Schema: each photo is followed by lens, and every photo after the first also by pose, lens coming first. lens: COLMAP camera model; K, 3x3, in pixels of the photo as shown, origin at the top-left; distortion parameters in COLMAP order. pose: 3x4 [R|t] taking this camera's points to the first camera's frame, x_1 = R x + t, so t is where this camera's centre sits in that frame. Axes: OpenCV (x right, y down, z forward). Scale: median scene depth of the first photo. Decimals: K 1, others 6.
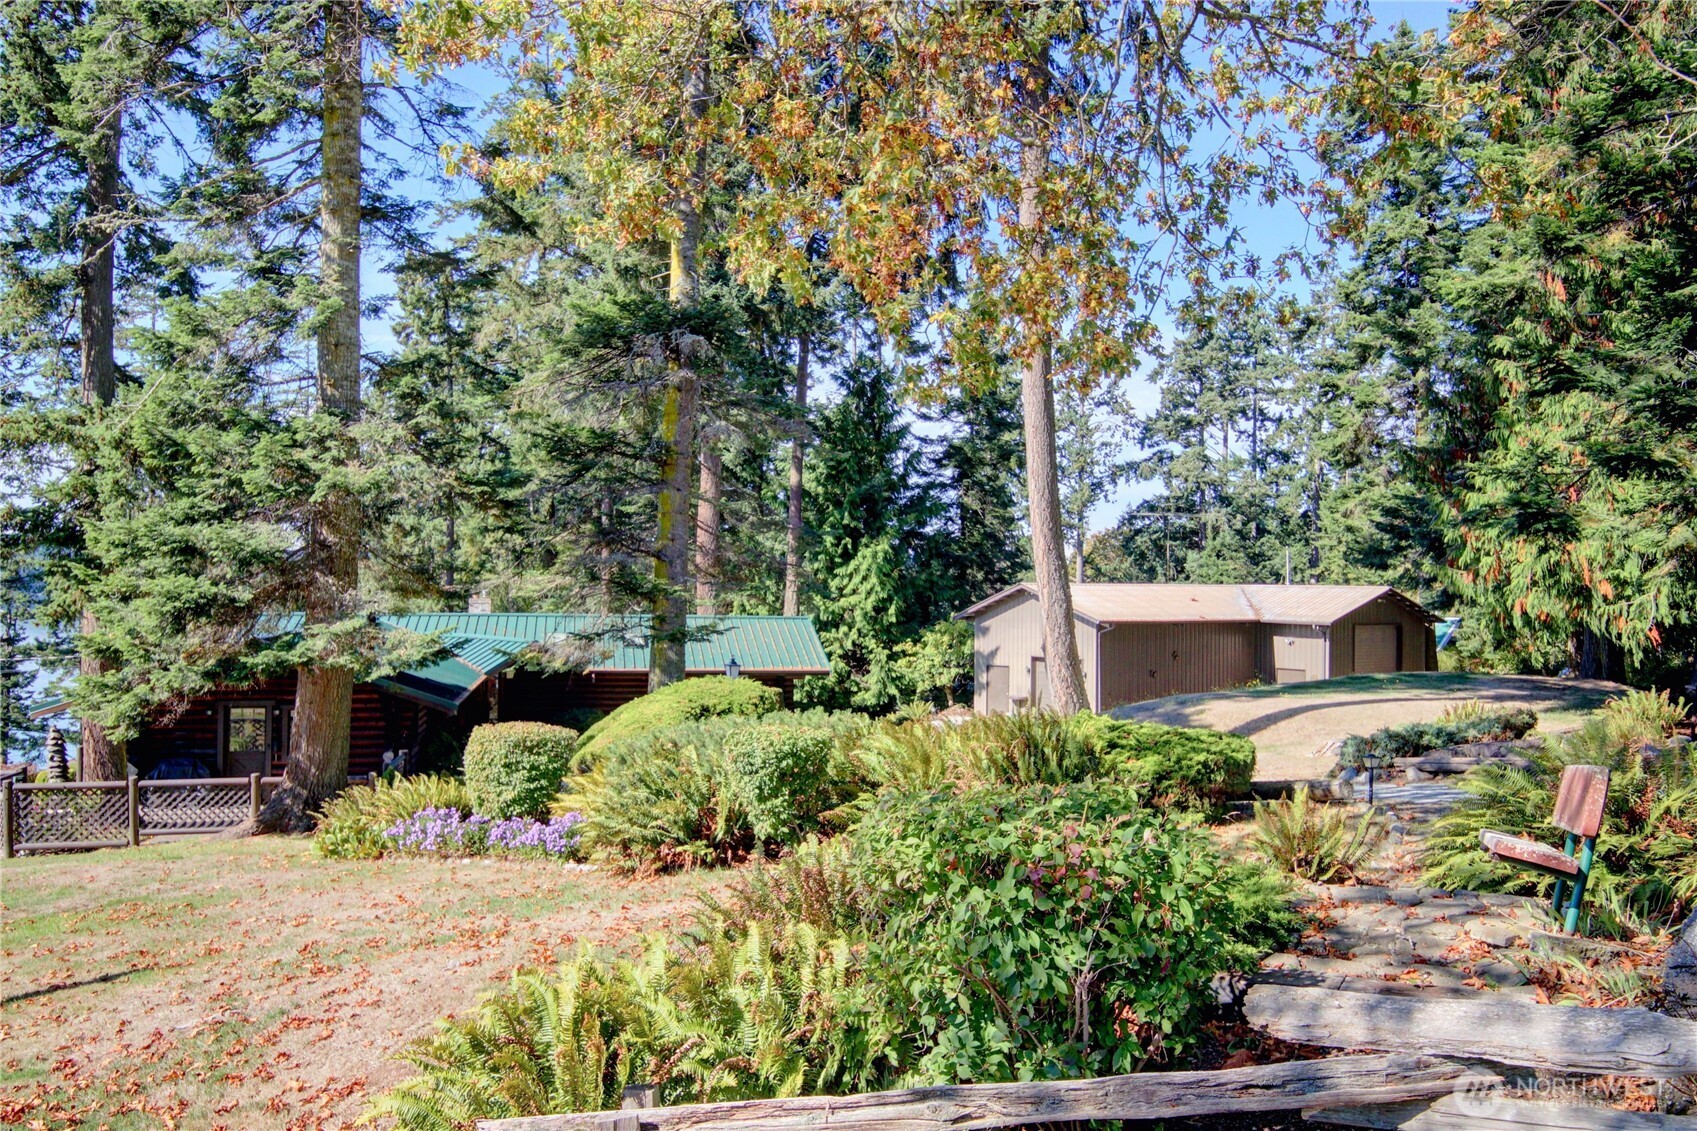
lens RADIAL K [[1249.8, 0, 841.0], [0, 1249.8, 565.3], [0, 0, 1]] dist [0.013896, 0.000397]
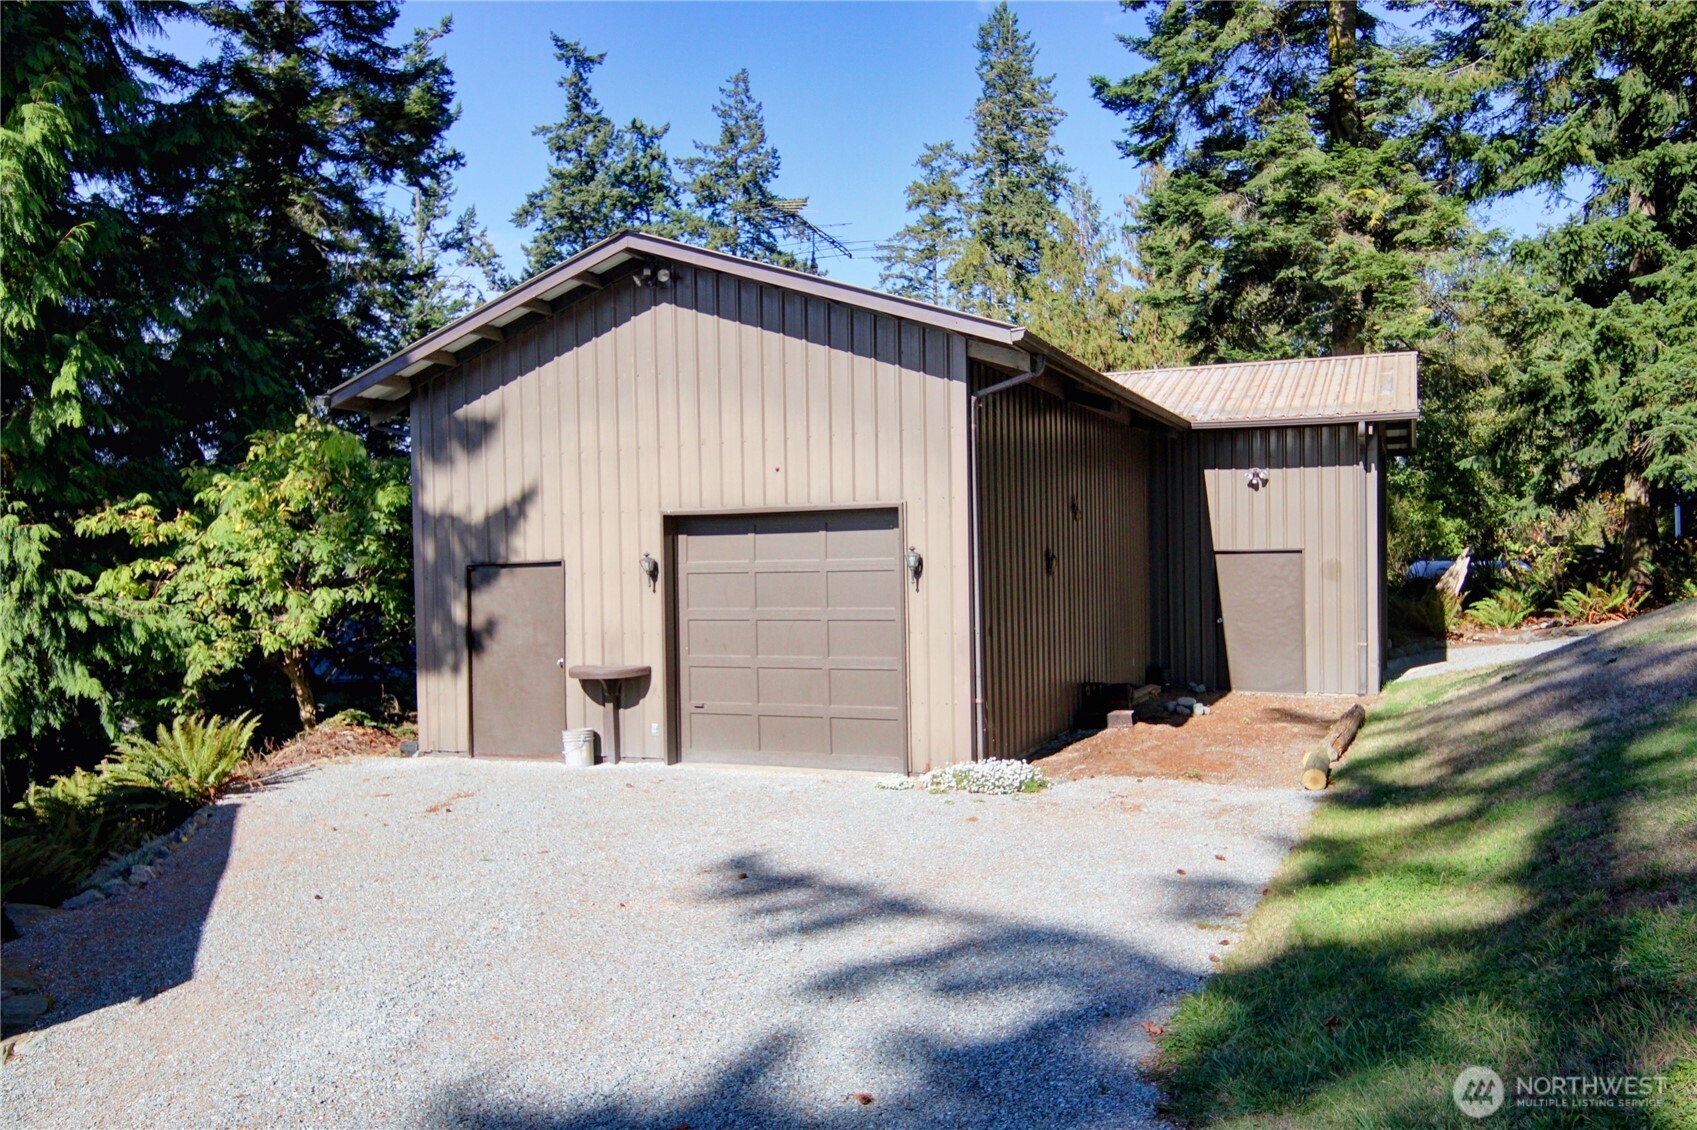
lens RADIAL K [[1313.1, 0, 848.5], [0, 1313.1, 561.7], [0, 0, 1]] dist [0.013731, 0.000818]
pose [[0.850484, -0.026129, 0.525352, 0.032717], [0.017651, 0.999621, 0.021143, 0.068588], [-0.525705, -0.008709, 0.850622, 0.651964]]
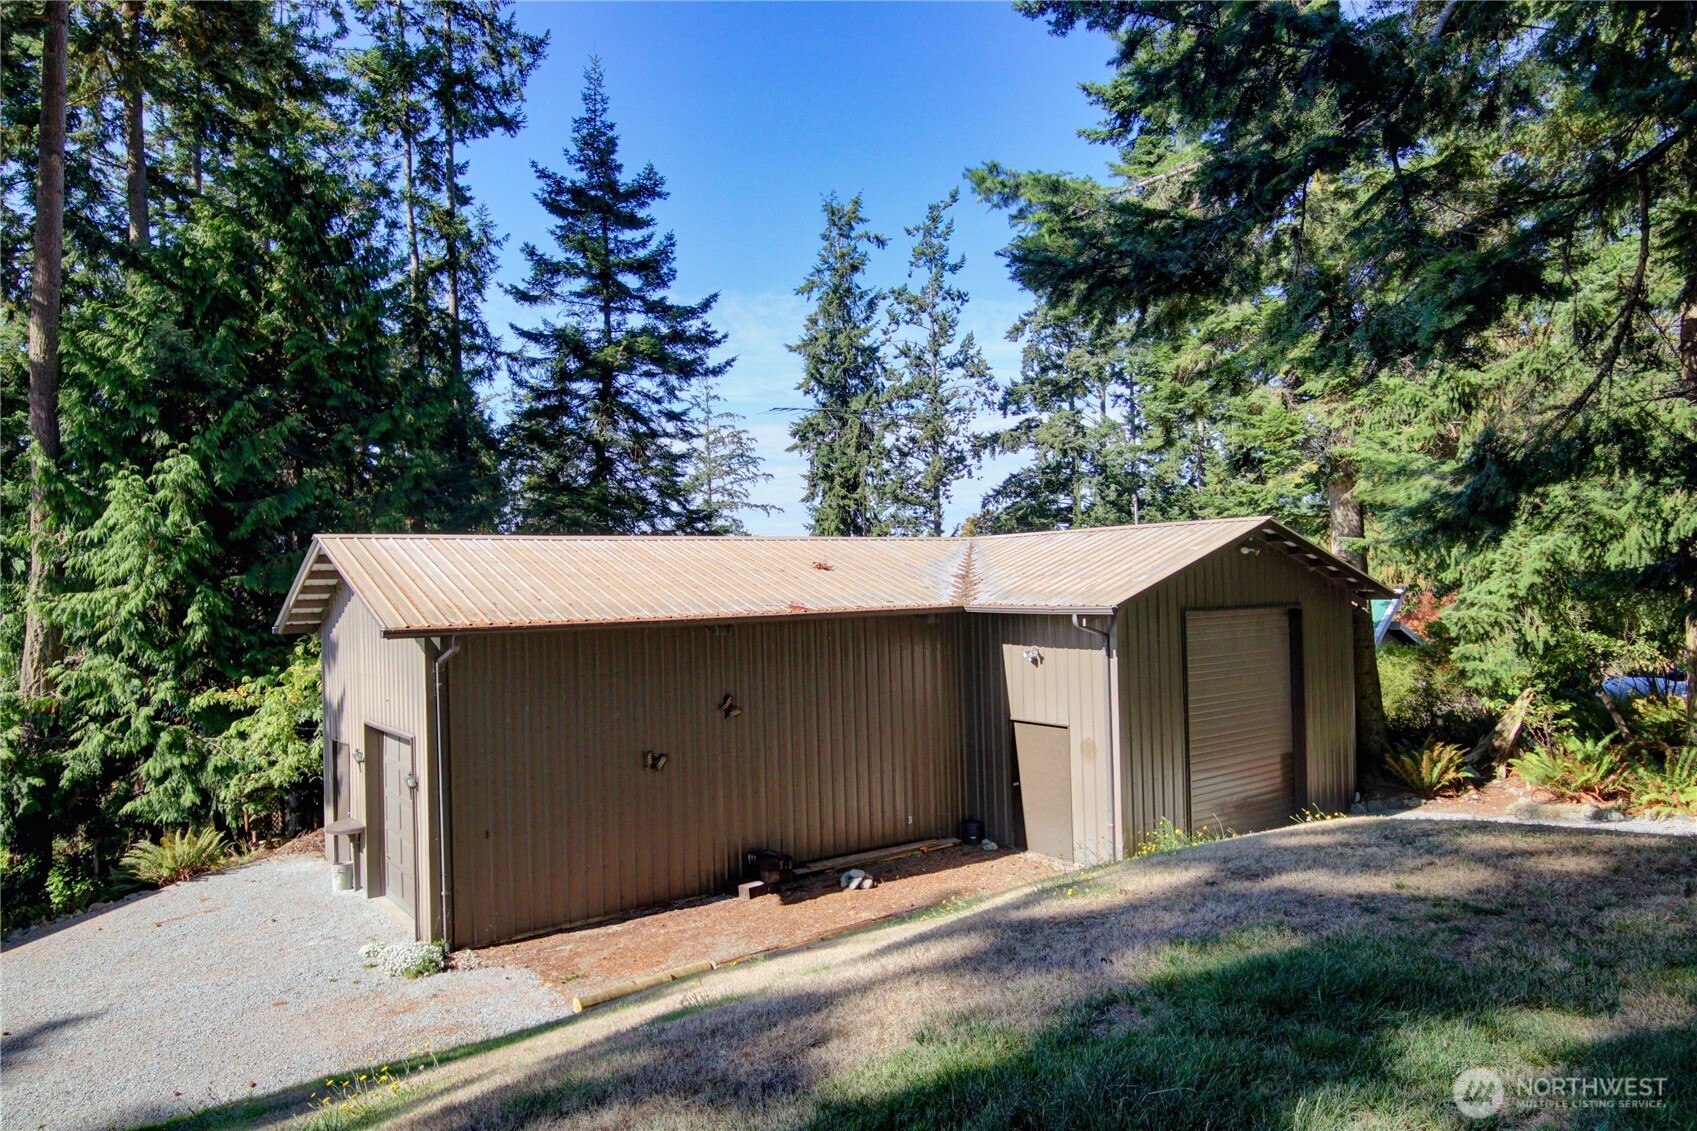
lens RADIAL K [[1060.5, 0, 849.6], [0, 1060.5, 567.2], [0, 0, 1]] dist [0.023536, 0.000588]
pose [[0.999091, -0.037815, 0.019680, 0.263266], [0.037859, 0.999281, -0.001867, 0.026866], [-0.019595, 0.002611, 0.999805, 0.586926]]
